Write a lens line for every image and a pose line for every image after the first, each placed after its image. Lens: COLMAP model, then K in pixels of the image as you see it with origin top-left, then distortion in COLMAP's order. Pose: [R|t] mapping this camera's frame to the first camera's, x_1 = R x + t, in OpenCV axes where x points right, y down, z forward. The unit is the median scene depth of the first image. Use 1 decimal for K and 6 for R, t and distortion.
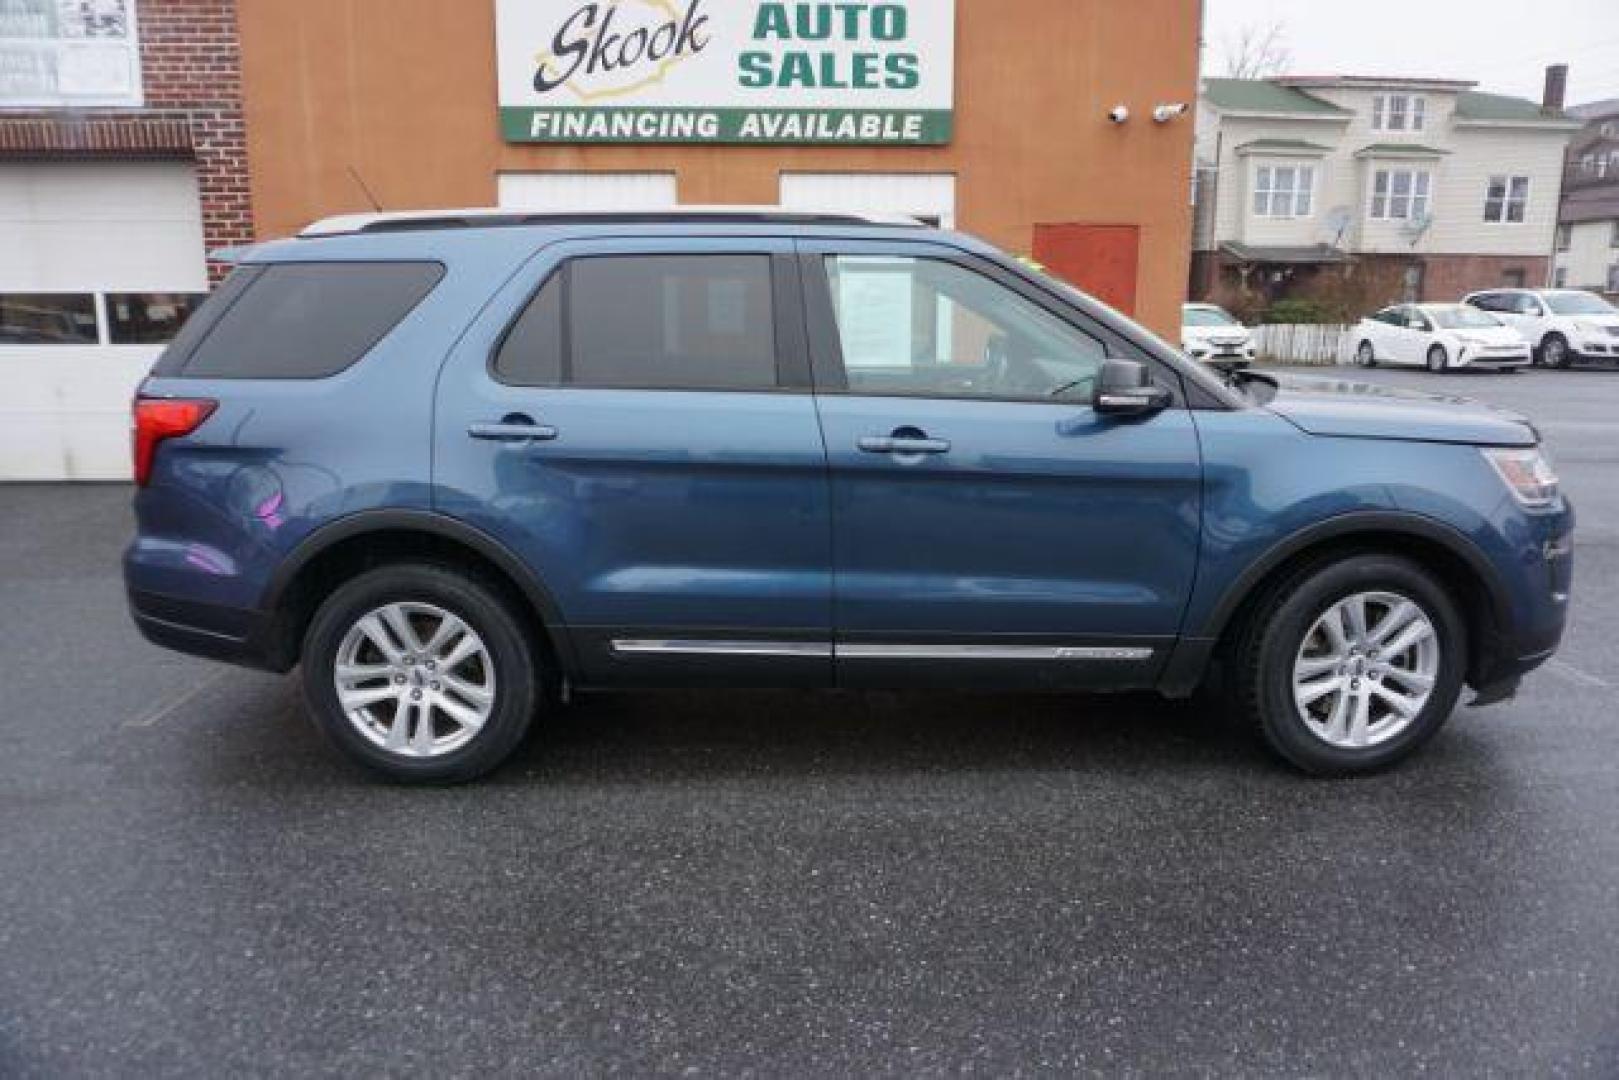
lens RADIAL K [[1102.5, 0, 807.9], [0, 1102.5, 542.1], [0, 0, 1]] dist [-0.050368, 0.032822]
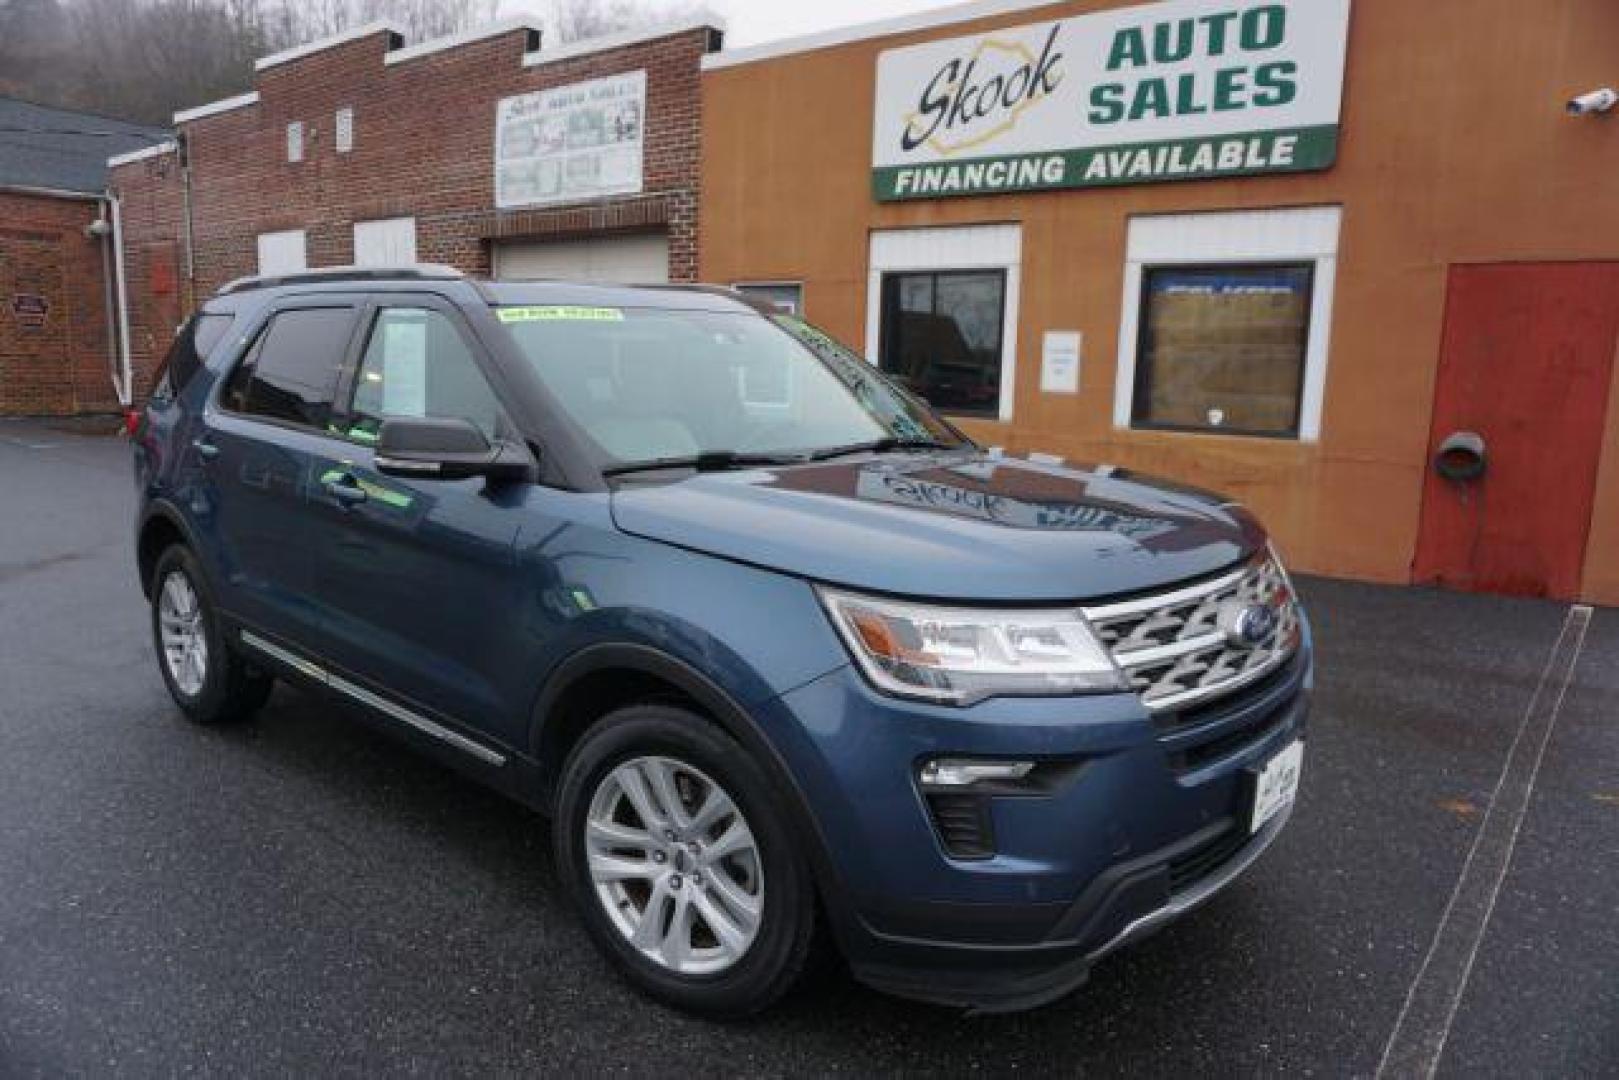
lens RADIAL K [[1102.5, 0, 793.6], [0, 1102.5, 541.4], [0, 0, 1]] dist [-0.050368, 0.032822]
pose [[0.746908, 0.130613, -0.651972, 0.391919], [-0.161860, 0.986738, 0.012249, -0.044926], [0.644926, 0.096380, 0.758144, 0.184247]]
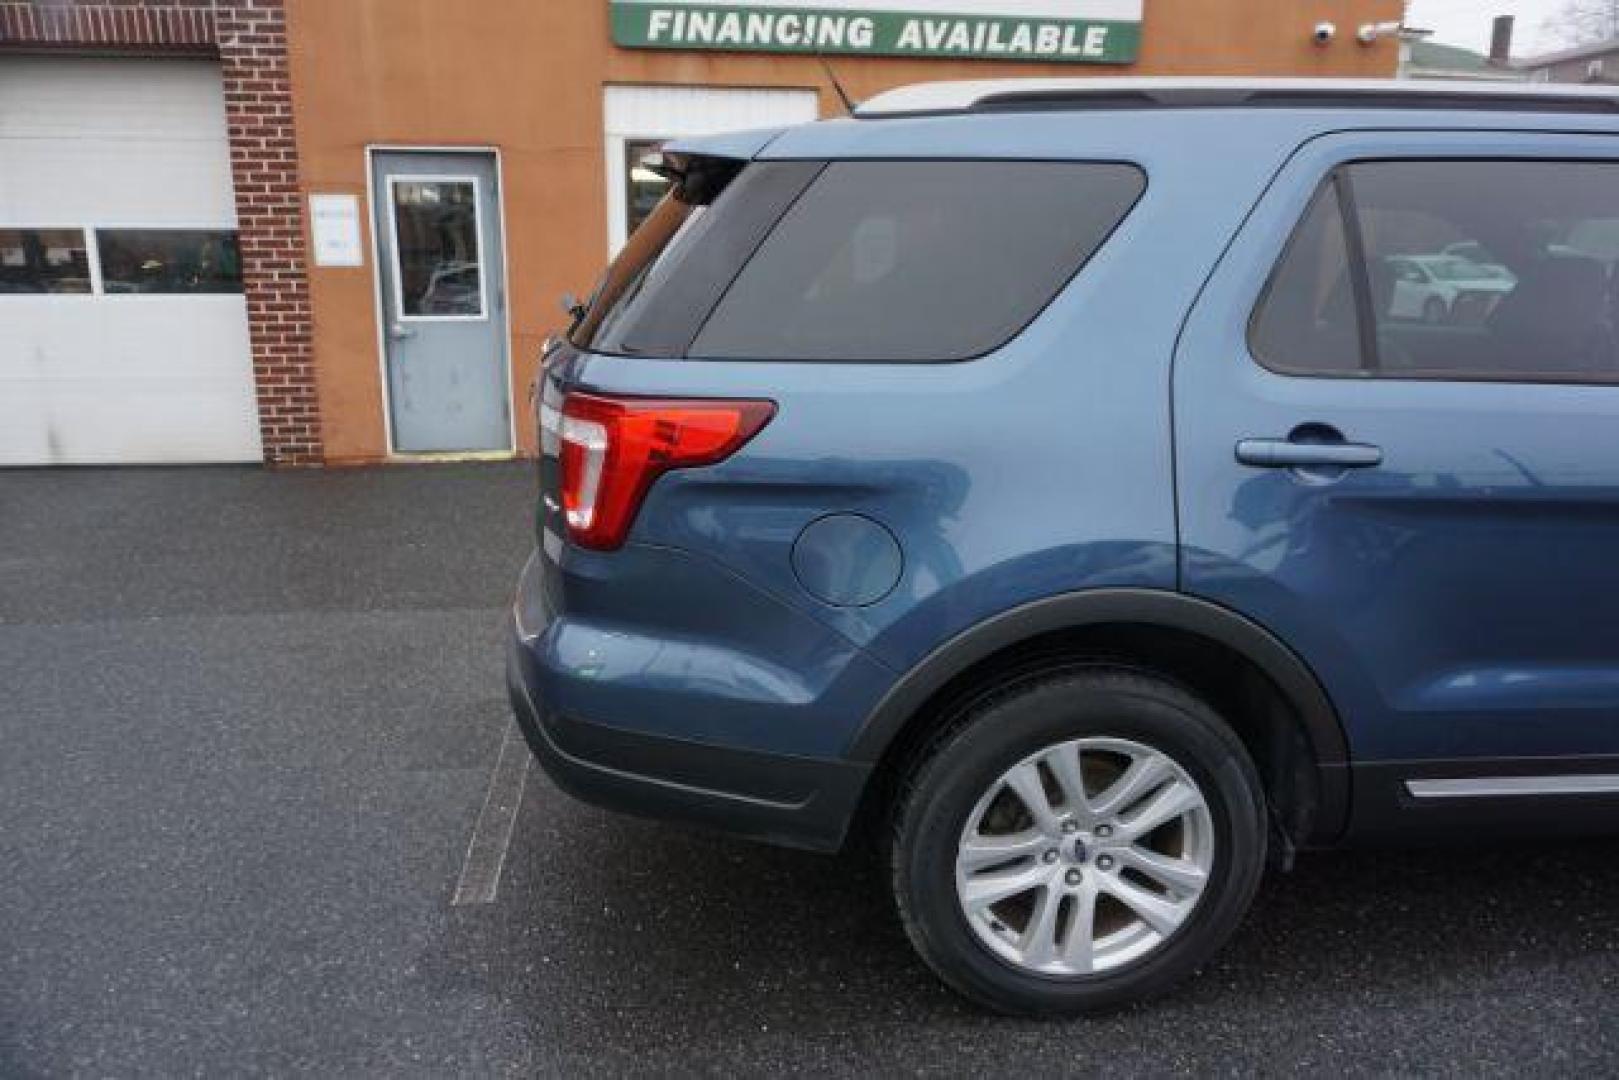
lens RADIAL K [[1102.5, 0, 805.2], [0, 1102.5, 540.2], [0, 0, 1]] dist [-0.050368, 0.032822]
pose [[0.995688, -0.017737, 0.091054, -0.216949], [0.013782, 0.998942, 0.043884, -0.030728], [-0.091736, -0.042440, 0.994879, 0.158789]]
